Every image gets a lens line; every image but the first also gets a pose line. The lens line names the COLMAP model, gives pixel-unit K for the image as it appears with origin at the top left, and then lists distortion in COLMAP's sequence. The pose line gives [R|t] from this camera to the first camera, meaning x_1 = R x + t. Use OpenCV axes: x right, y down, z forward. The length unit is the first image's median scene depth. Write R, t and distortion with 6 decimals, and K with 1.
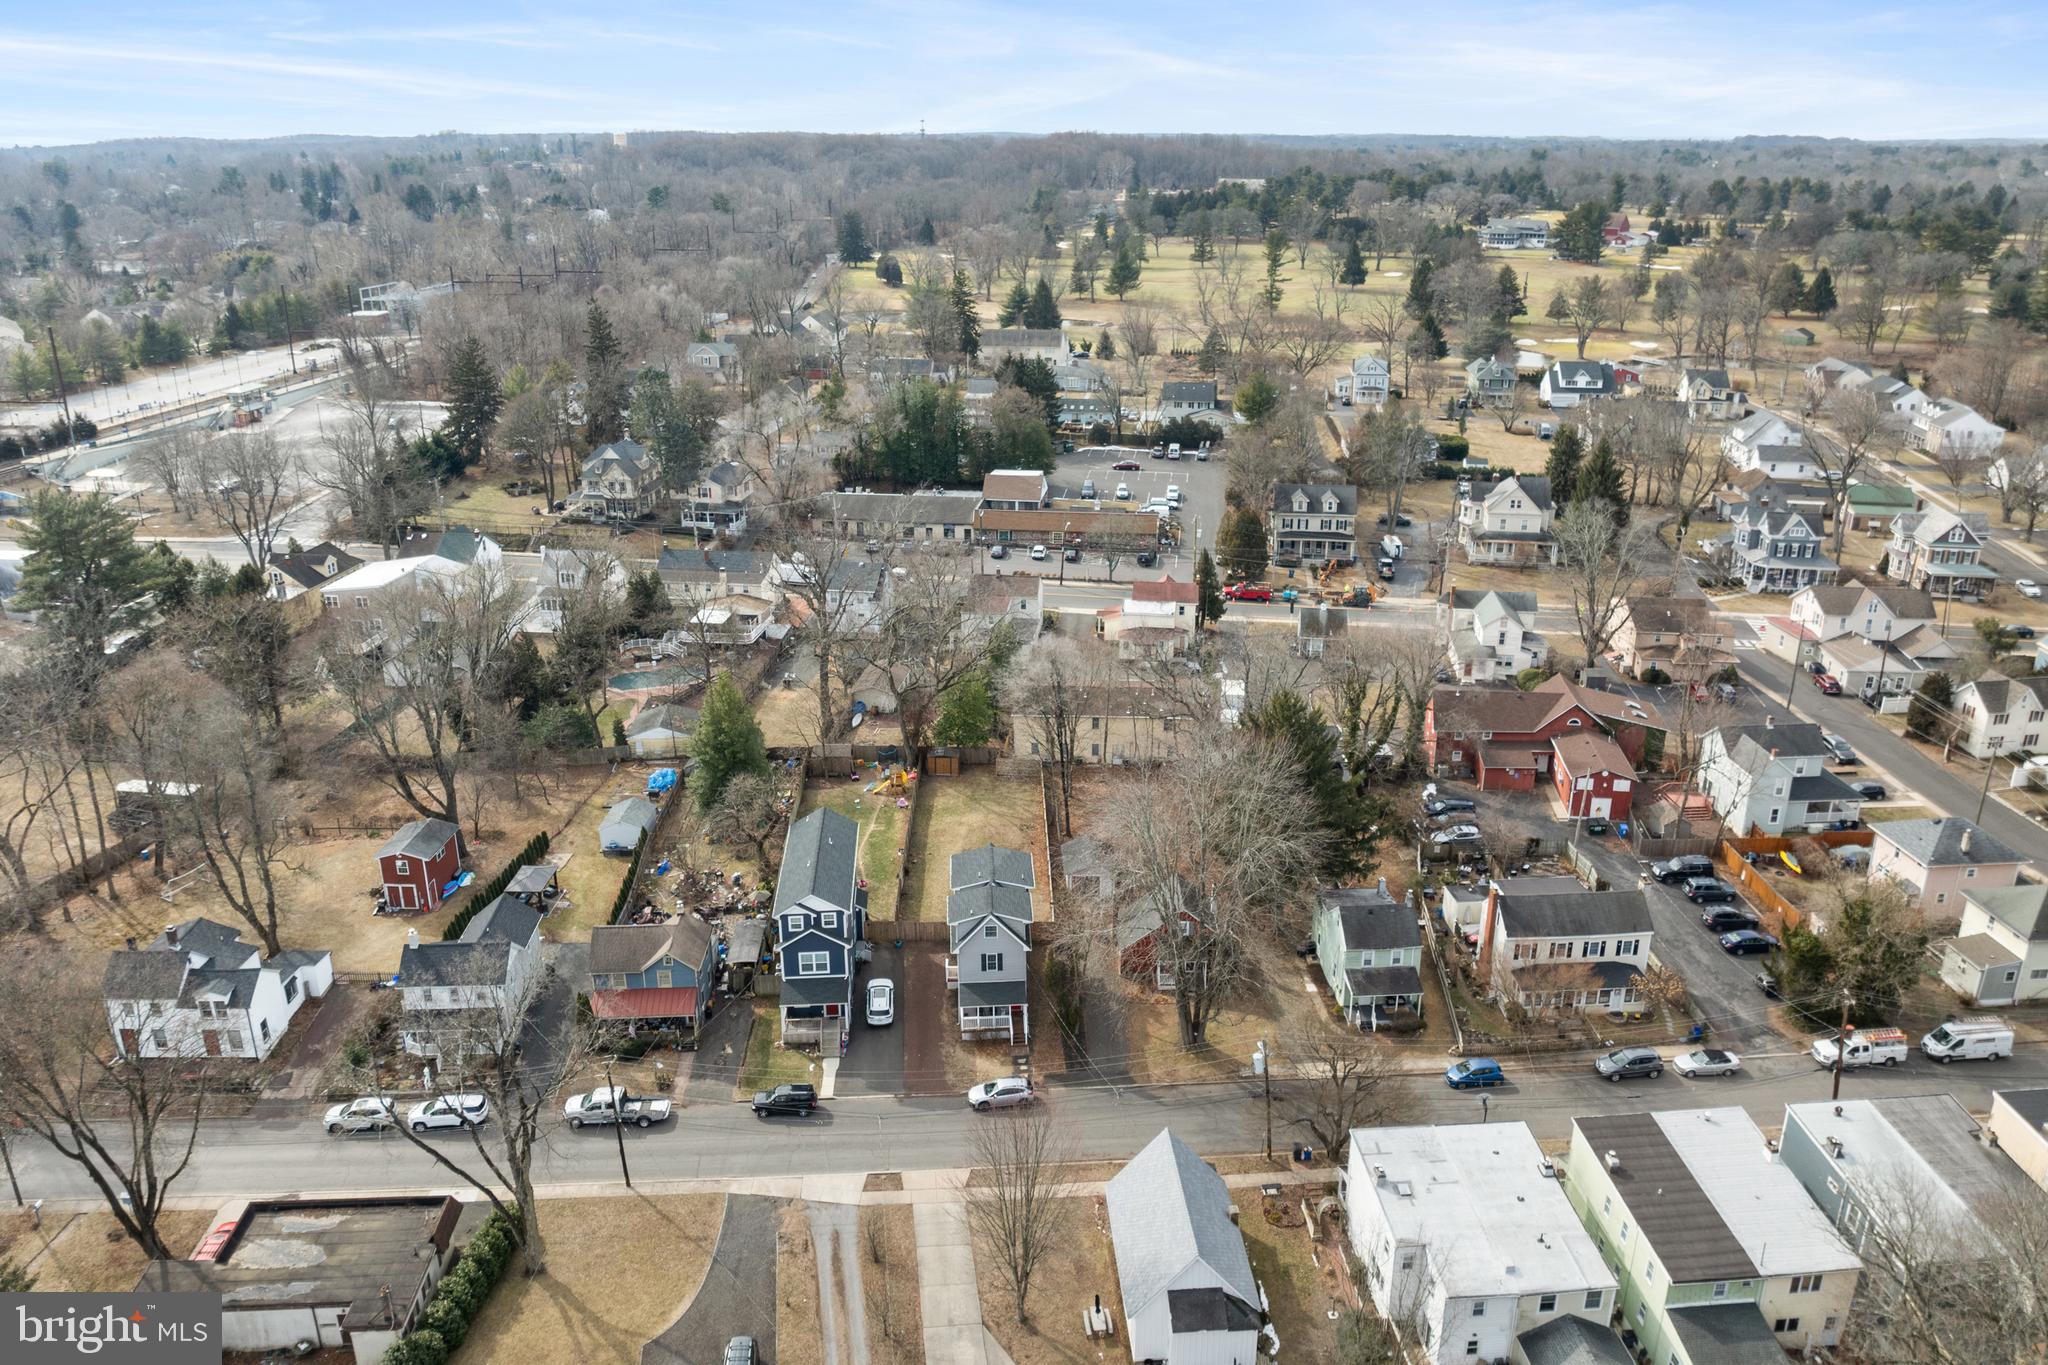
lens RADIAL K [[1465.1, 0, 1011.2], [0, 1465.1, 693.4], [0, 0, 1]] dist [-0.037677, -0.005120]
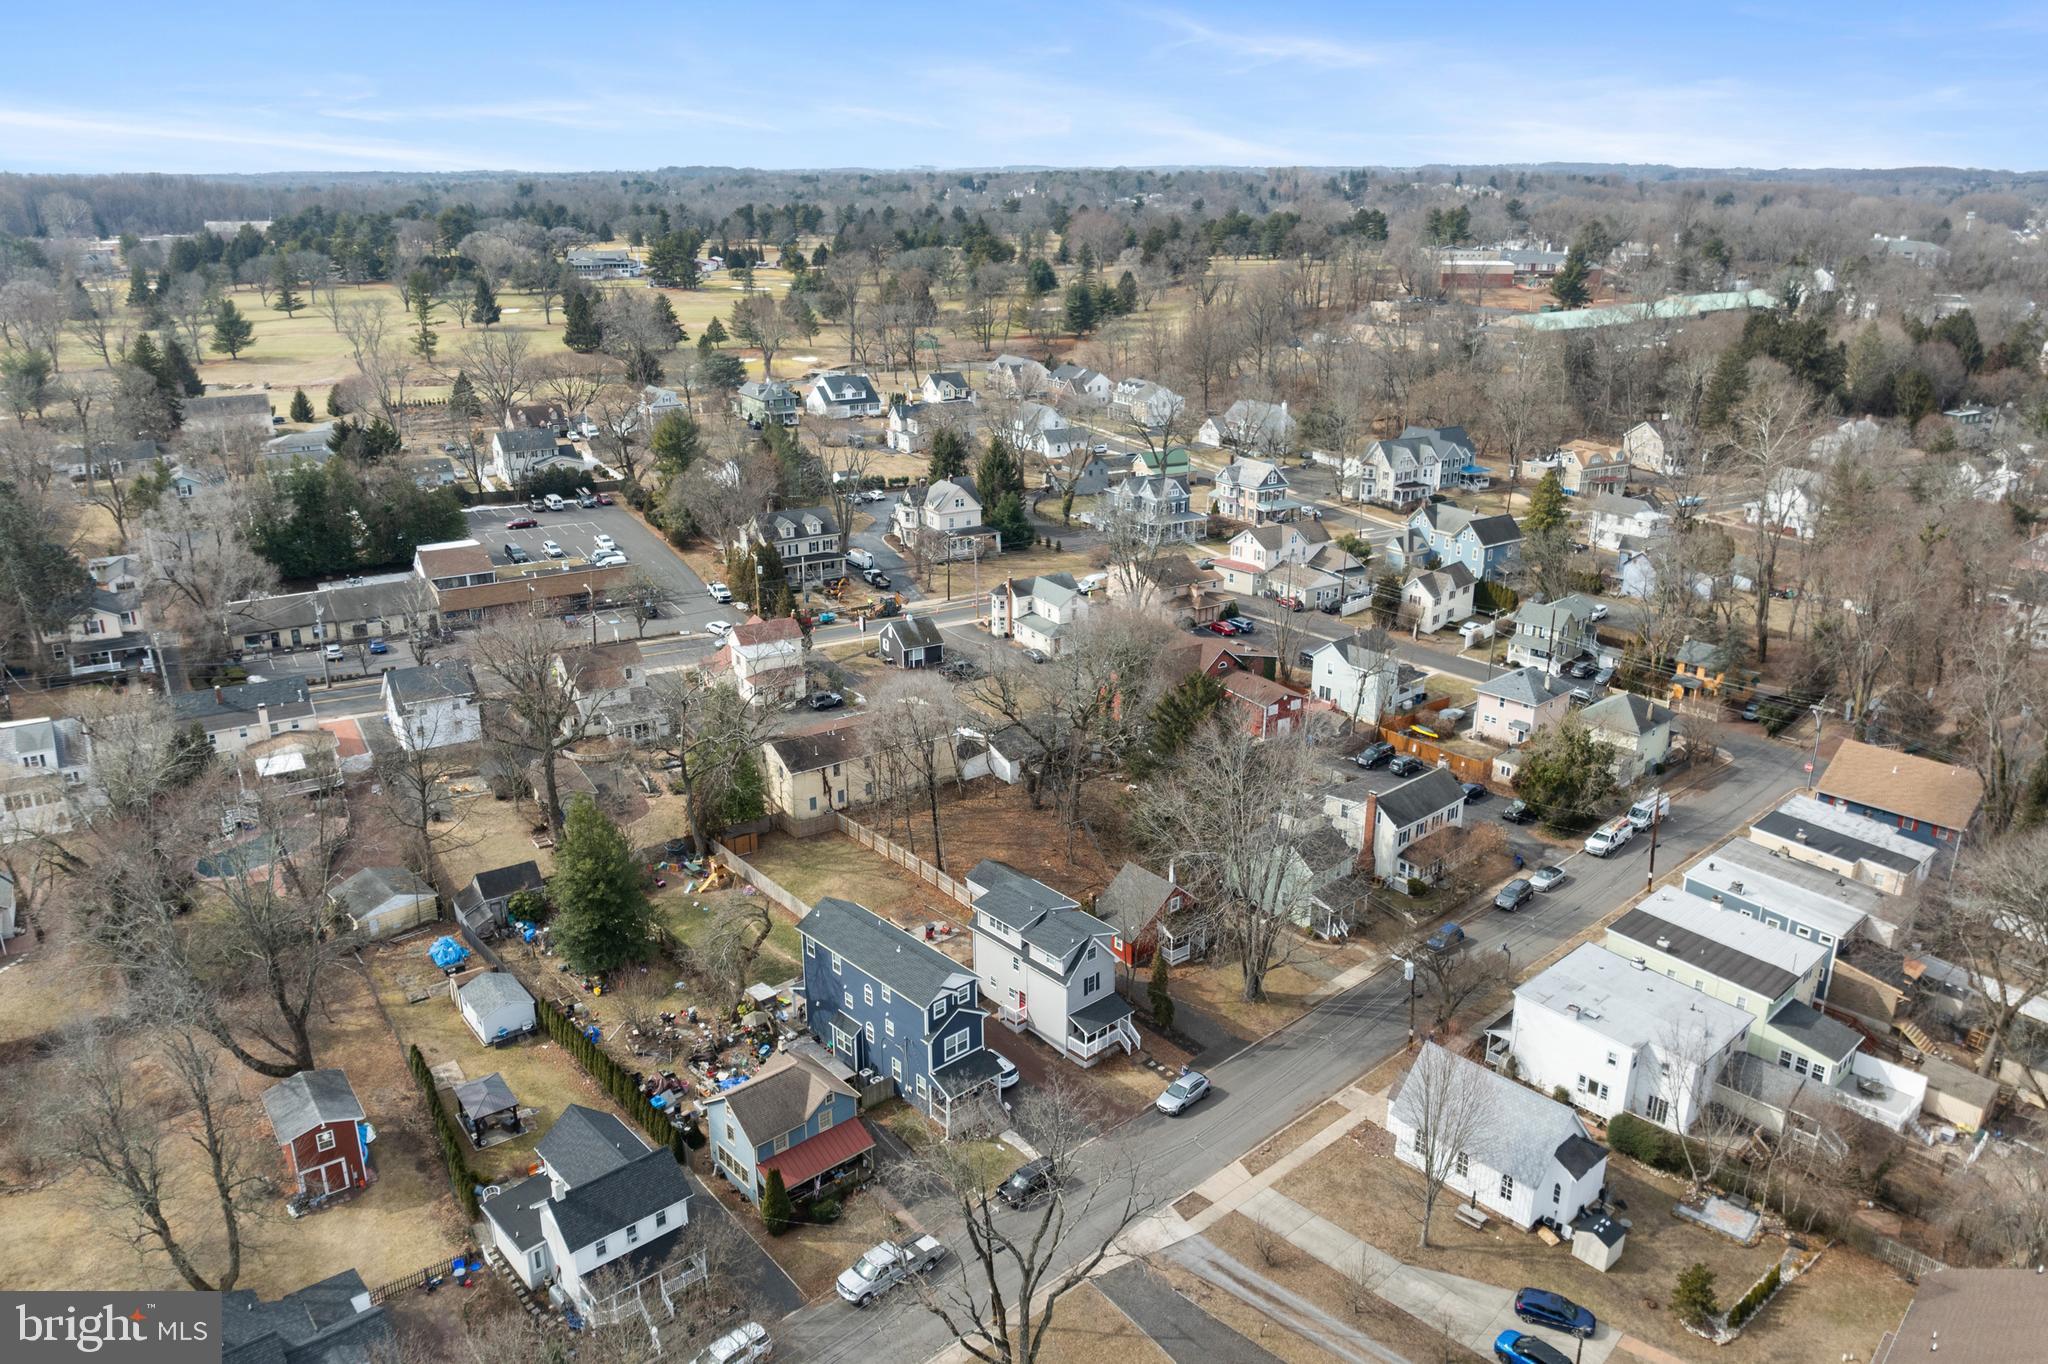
lens RADIAL K [[1465.1, 0, 1011.5], [0, 1465.1, 677.2], [0, 0, 1]] dist [-0.037677, -0.005120]
pose [[0.781489, -0.198664, 0.591445, -0.342945], [0.216895, 0.975333, 0.041022, -0.043040], [-0.585006, 0.096223, 0.805301, 0.110308]]
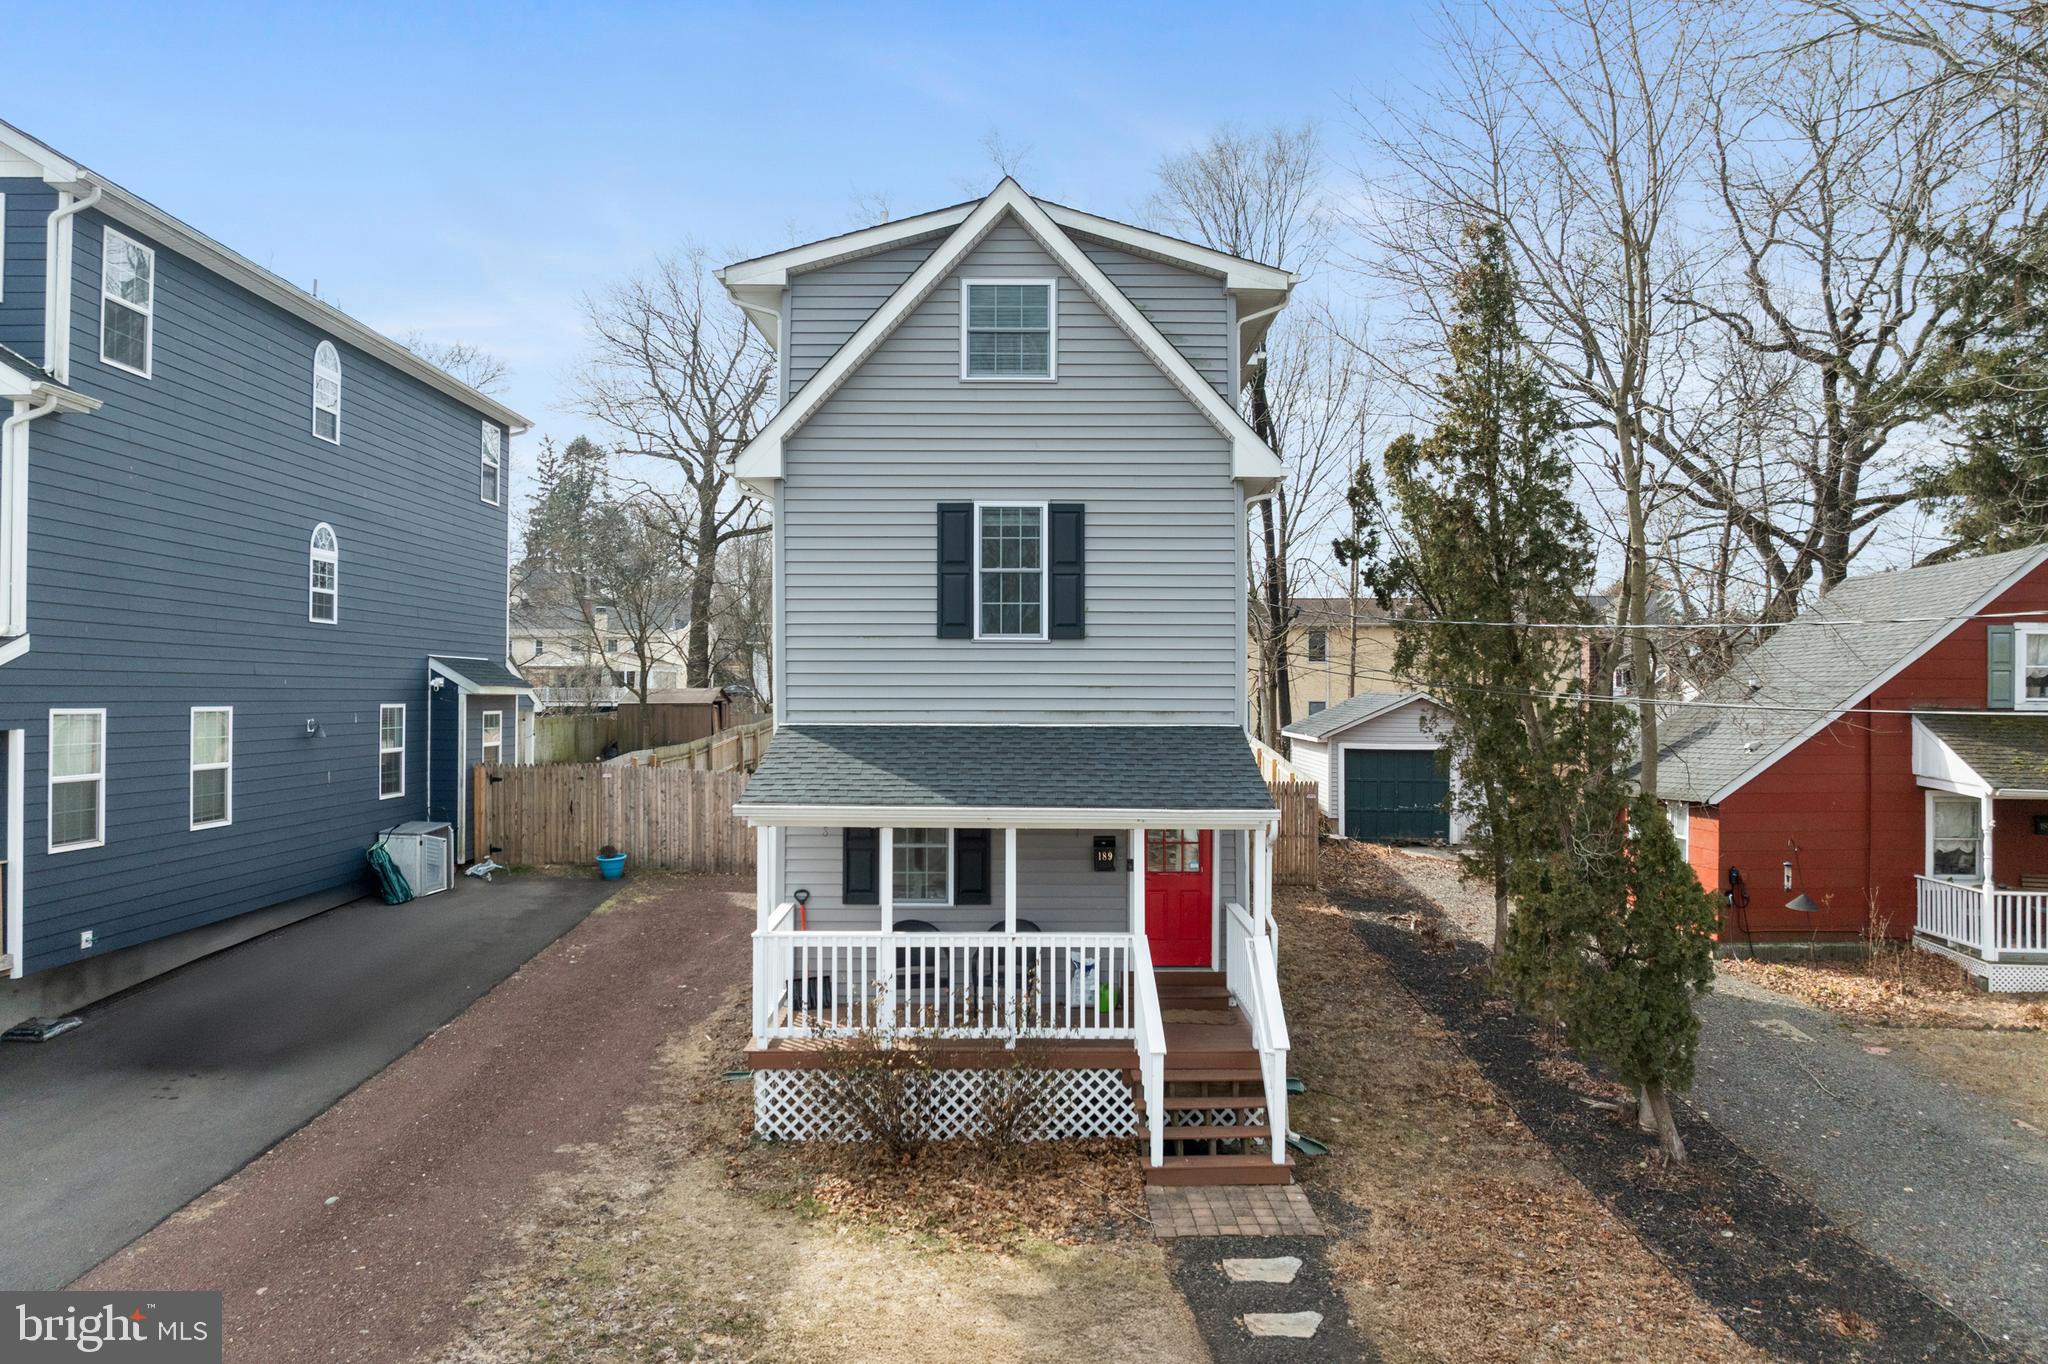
lens RADIAL K [[1465.1, 0, 1040.7], [0, 1465.1, 677.6], [0, 0, 1]] dist [-0.037677, -0.005120]
pose [[0.998787, 0.010005, -0.048206, -0.001709], [-0.027146, 0.928755, -0.369699, 0.138110], [0.041073, 0.370559, 0.927900, 0.486818]]
